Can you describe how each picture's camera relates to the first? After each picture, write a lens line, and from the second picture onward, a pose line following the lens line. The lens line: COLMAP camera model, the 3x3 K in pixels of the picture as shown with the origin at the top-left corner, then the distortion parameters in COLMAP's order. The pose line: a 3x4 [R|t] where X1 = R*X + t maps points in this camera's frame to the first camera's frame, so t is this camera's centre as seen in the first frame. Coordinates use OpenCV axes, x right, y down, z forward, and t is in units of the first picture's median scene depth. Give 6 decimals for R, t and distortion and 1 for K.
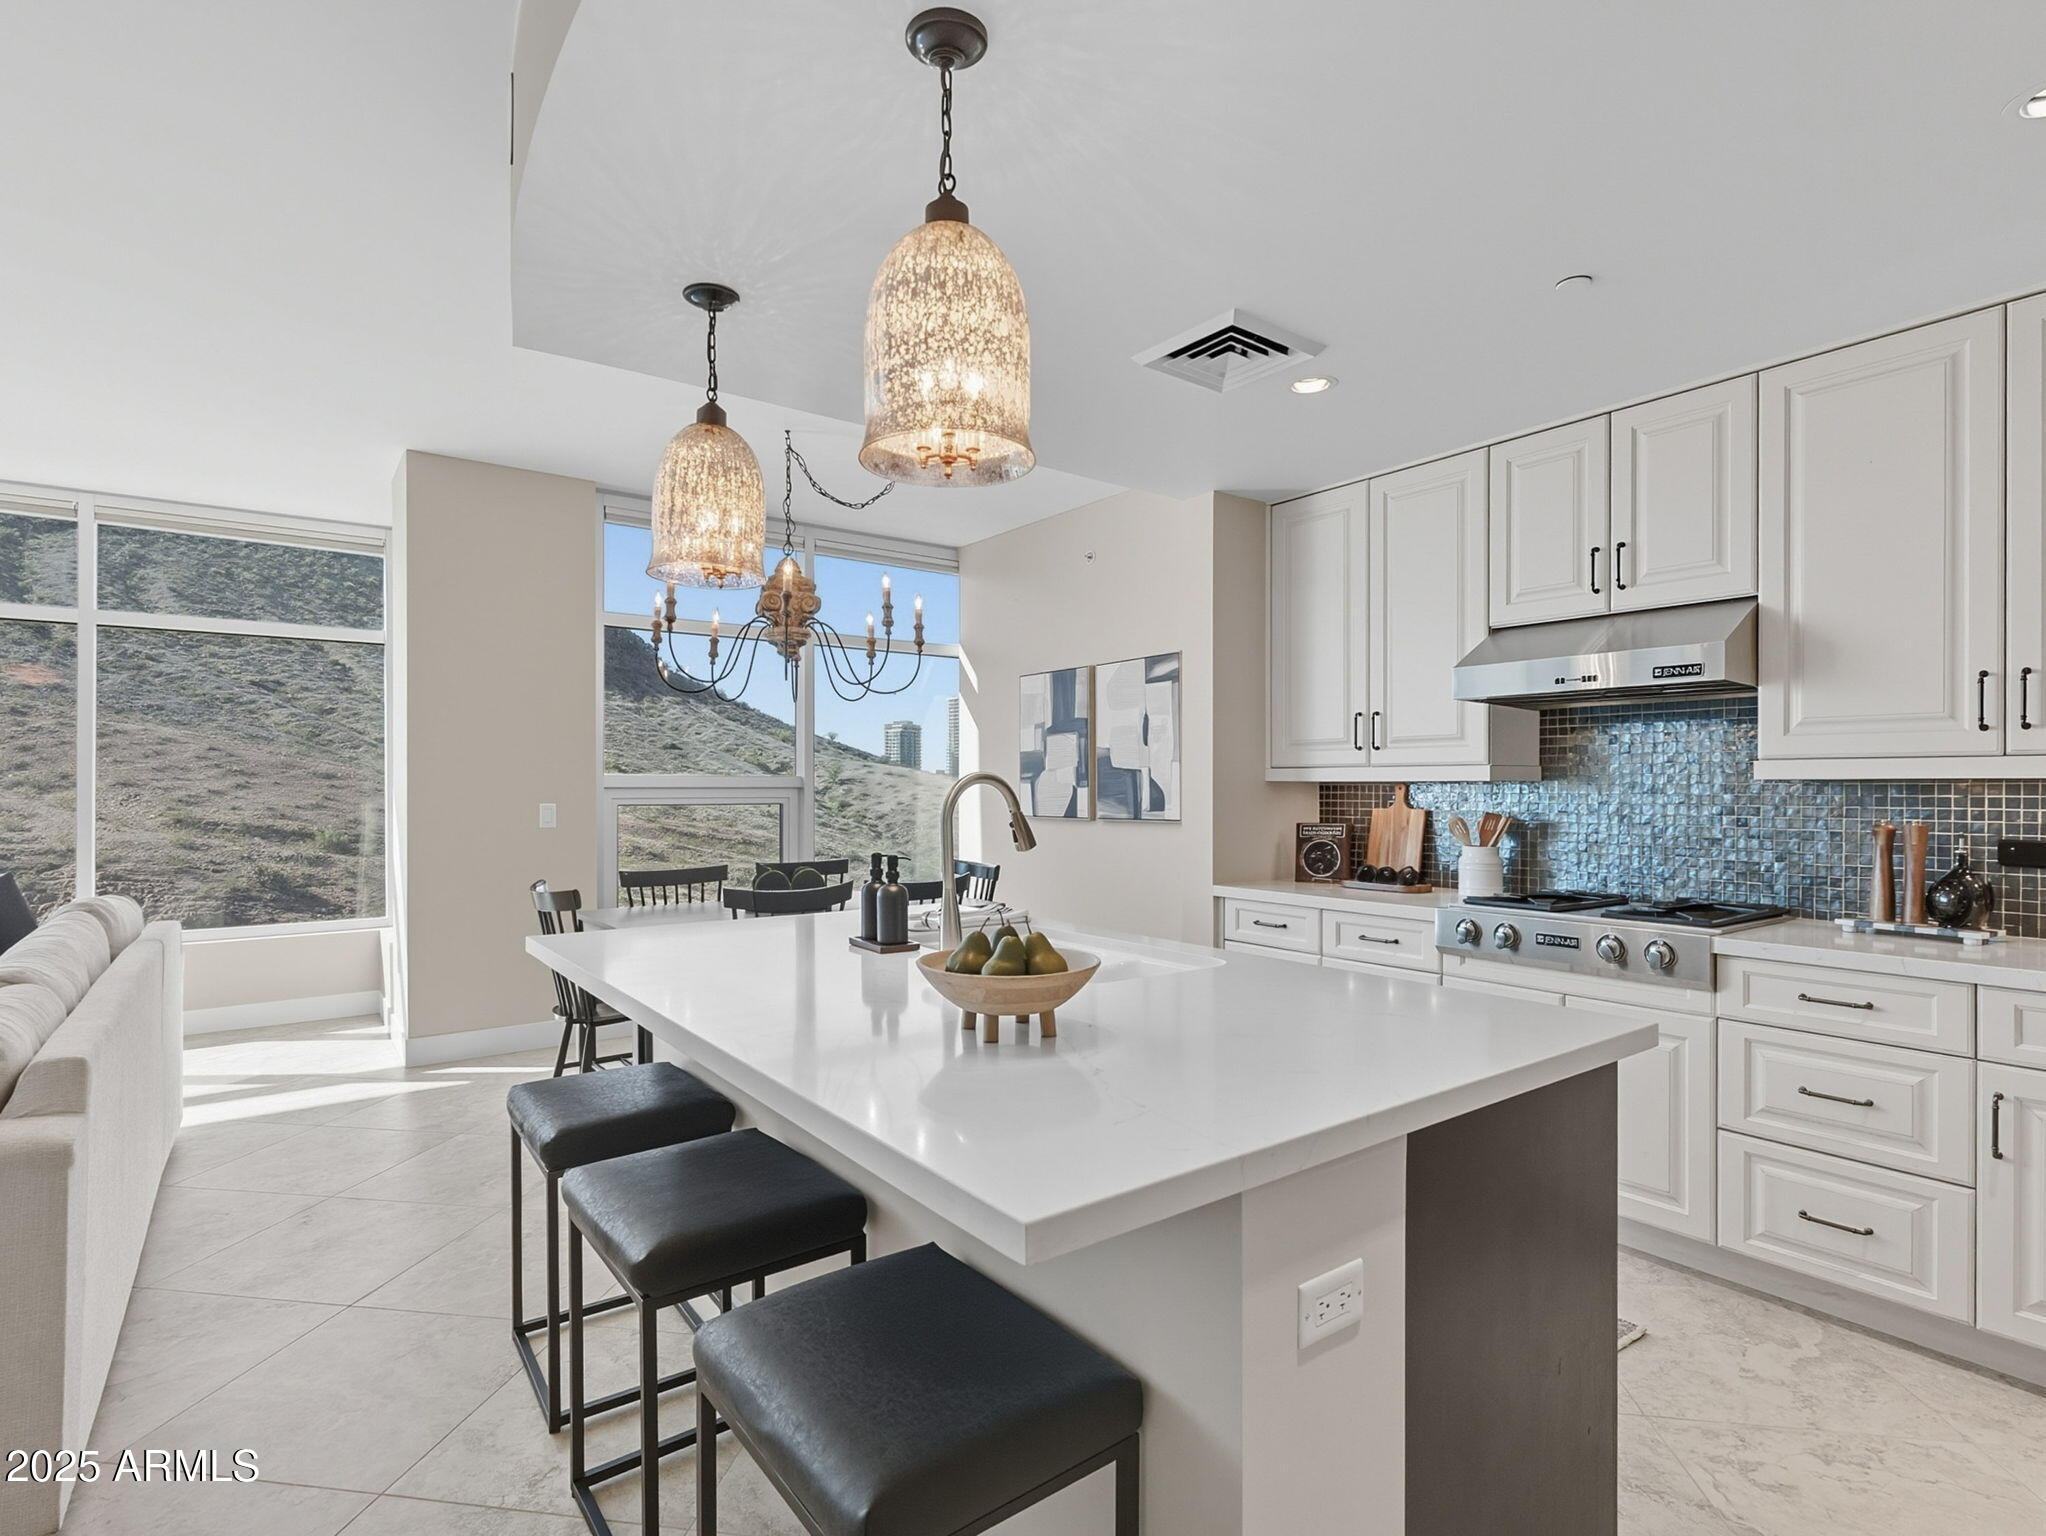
lens RADIAL K [[1022.0, 0, 1012.2], [0, 1022.0, 795.4], [0, 0, 1]] dist [-0.000900, -0.001158]
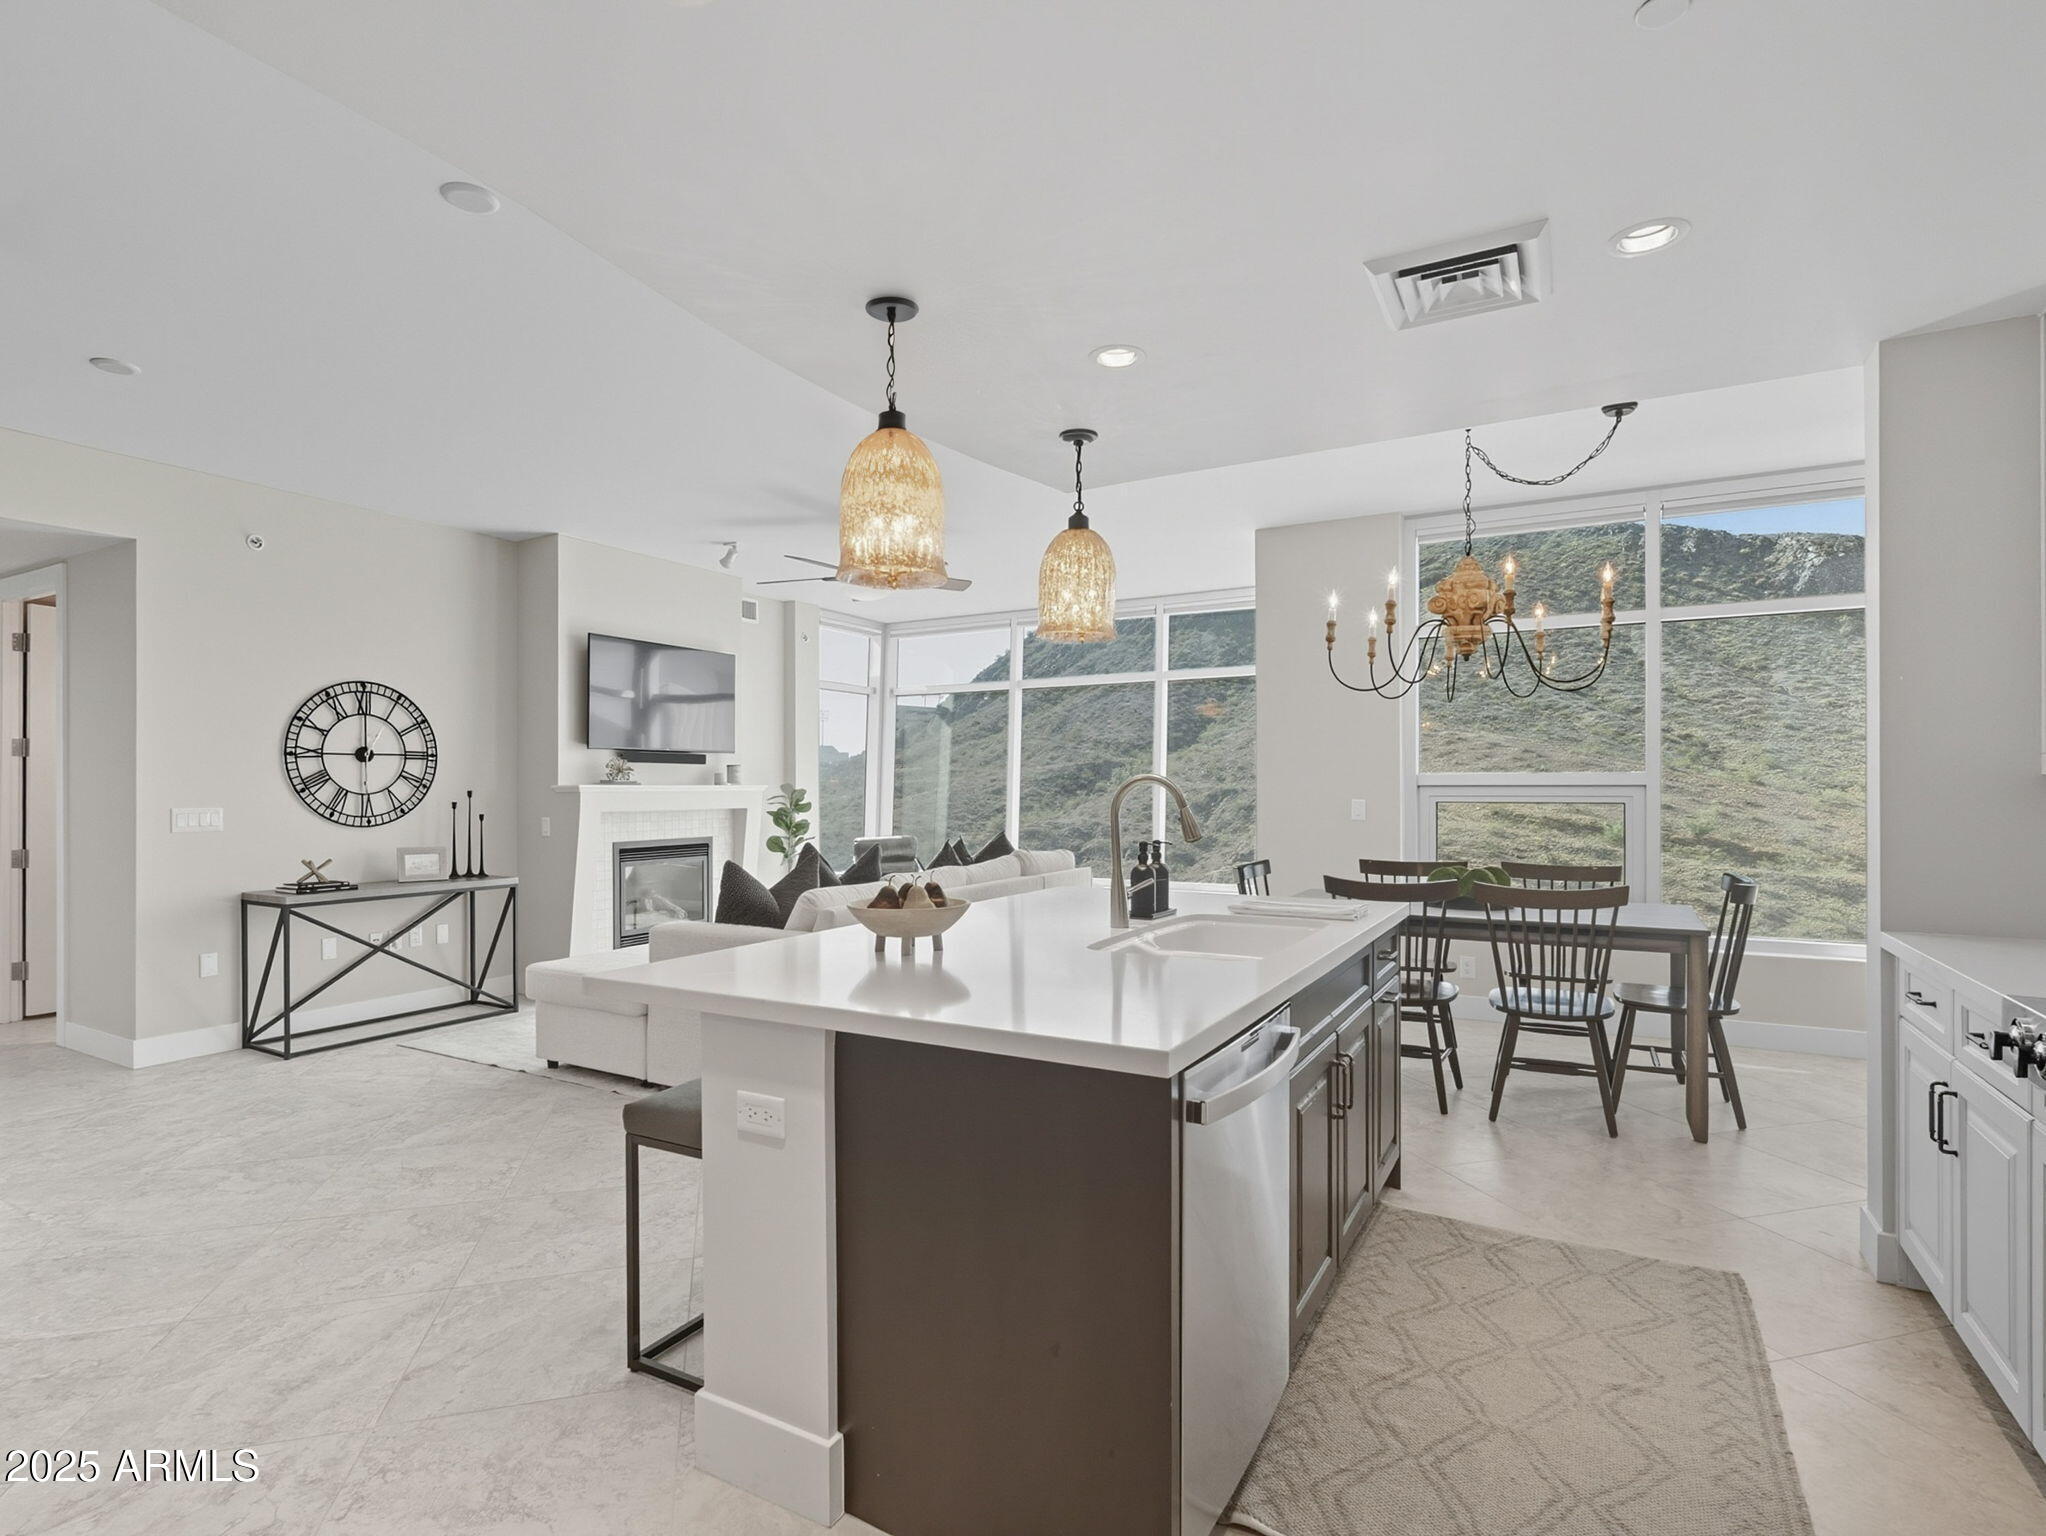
lens RADIAL K [[1017.3, 0, 1016.7], [0, 1017.3, 782.5], [0, 0, 1]] dist [-0.001851, 0.000053]
pose [[0.411133, -0.002999, -0.911571, 0.402570], [-0.005719, 0.999966, -0.005869, -0.001601], [0.911558, 0.007626, 0.411102, 0.147046]]
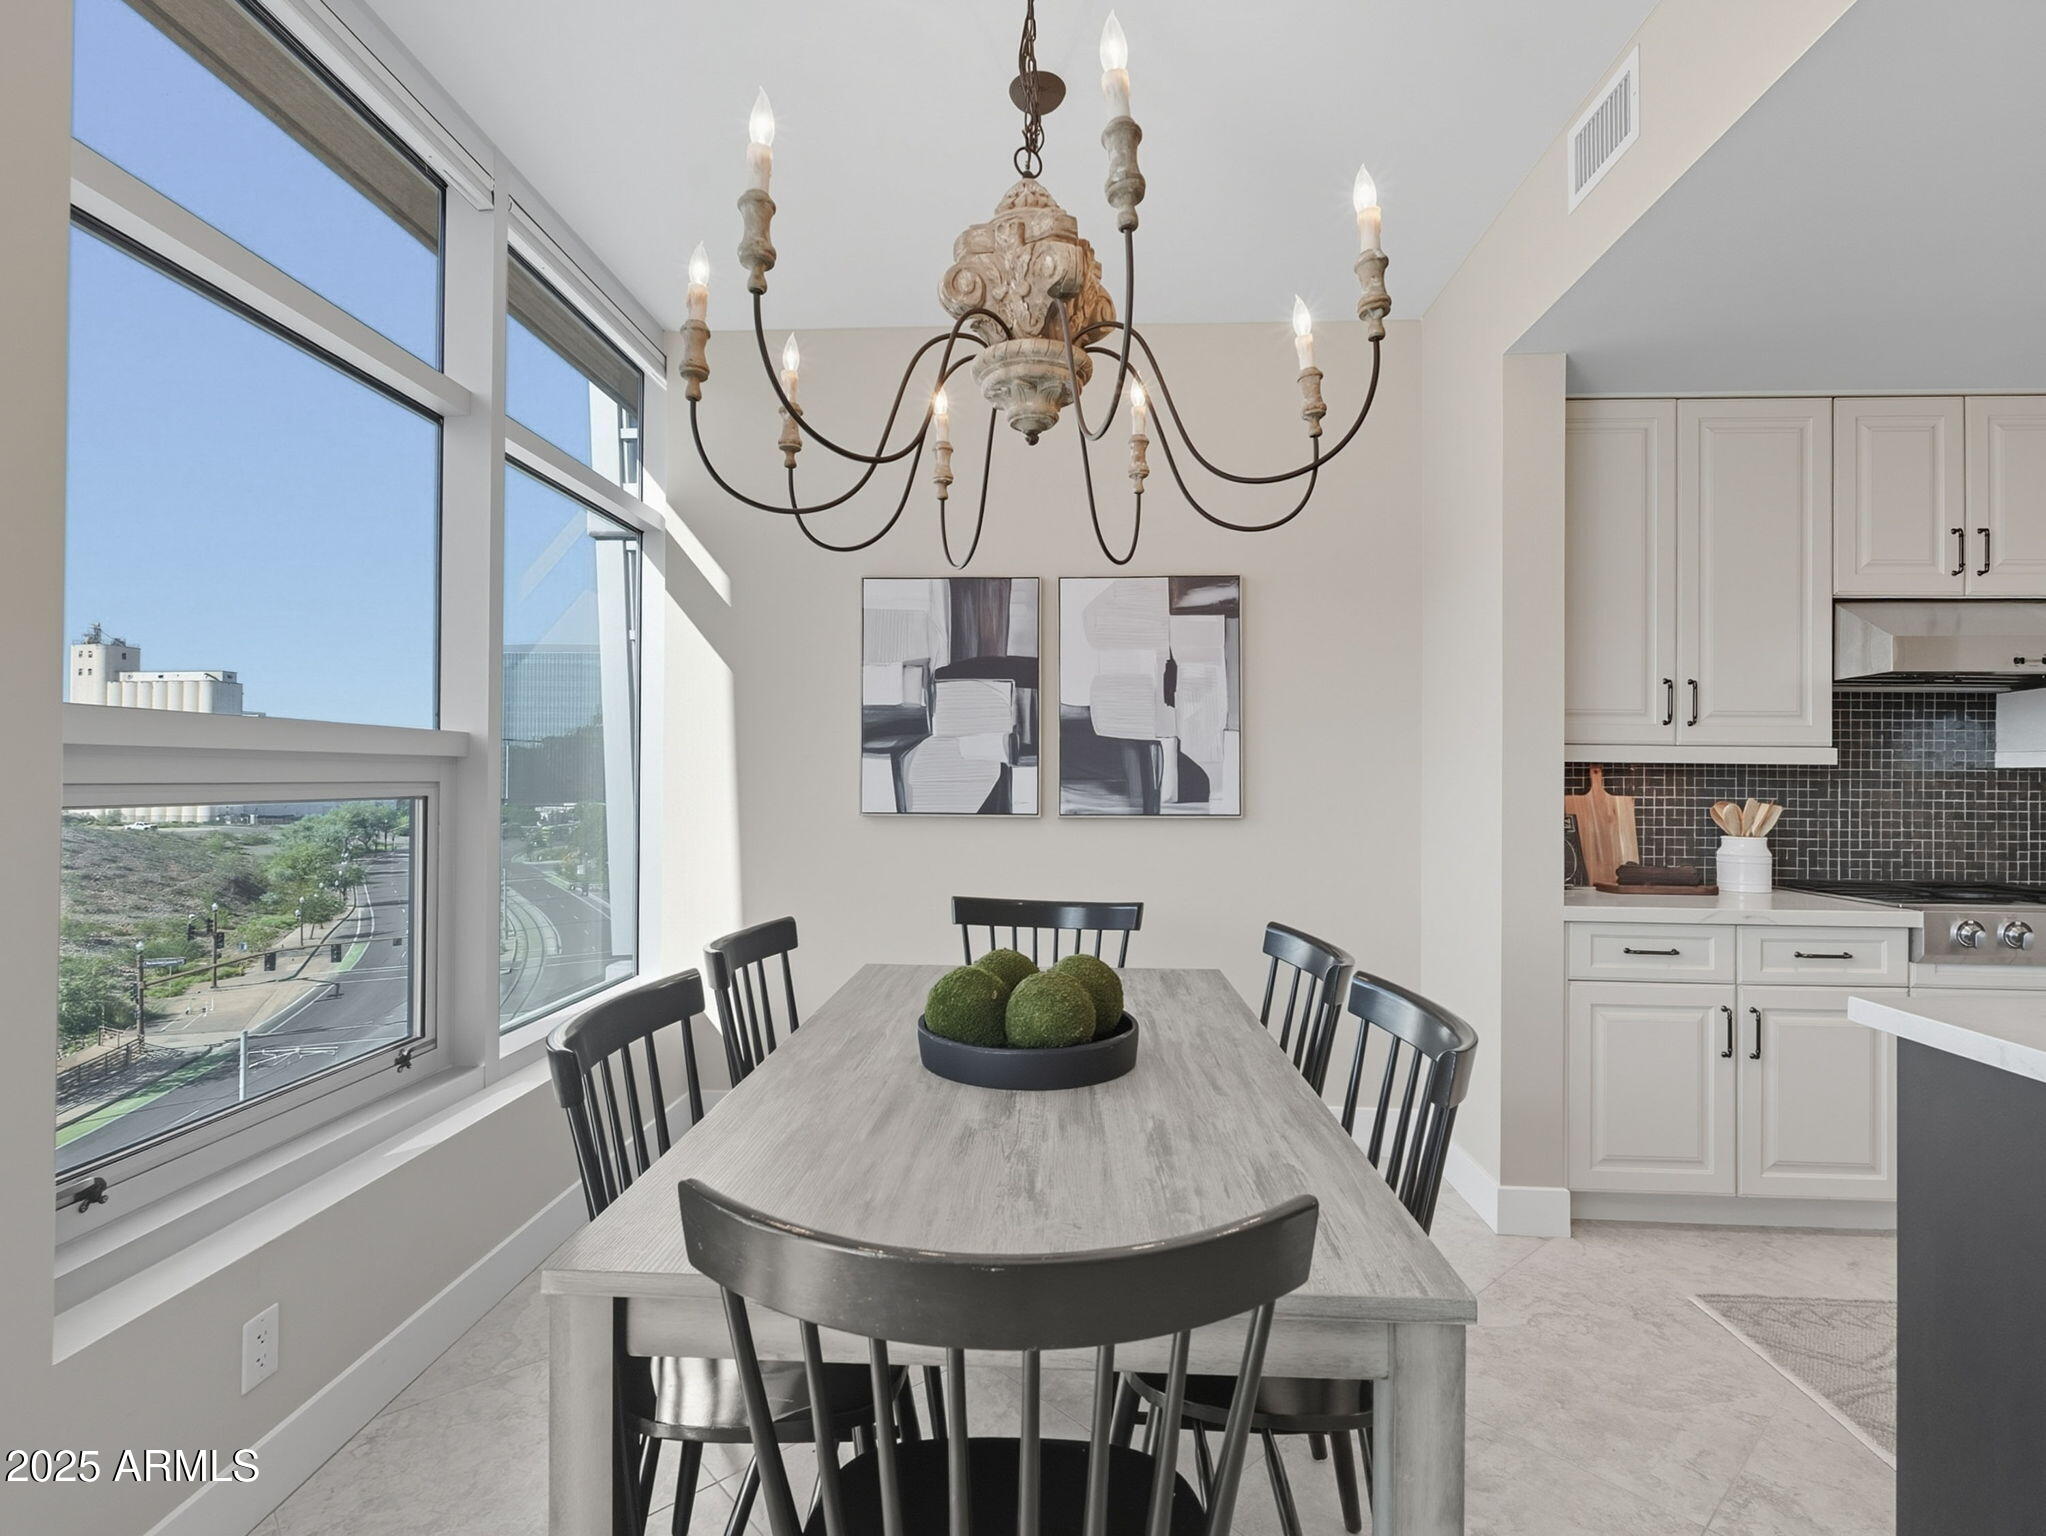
lens RADIAL K [[1018.1, 0, 1017.5], [0, 1018.1, 768.7], [0, 0, 1]] dist [-0.002518, 0.000192]
pose [[0.635933, 0.010146, 0.771677, -0.419640], [-0.001832, 0.999931, -0.011637, 0.001088], [-0.771742, 0.005987, 0.635908, 0.594355]]
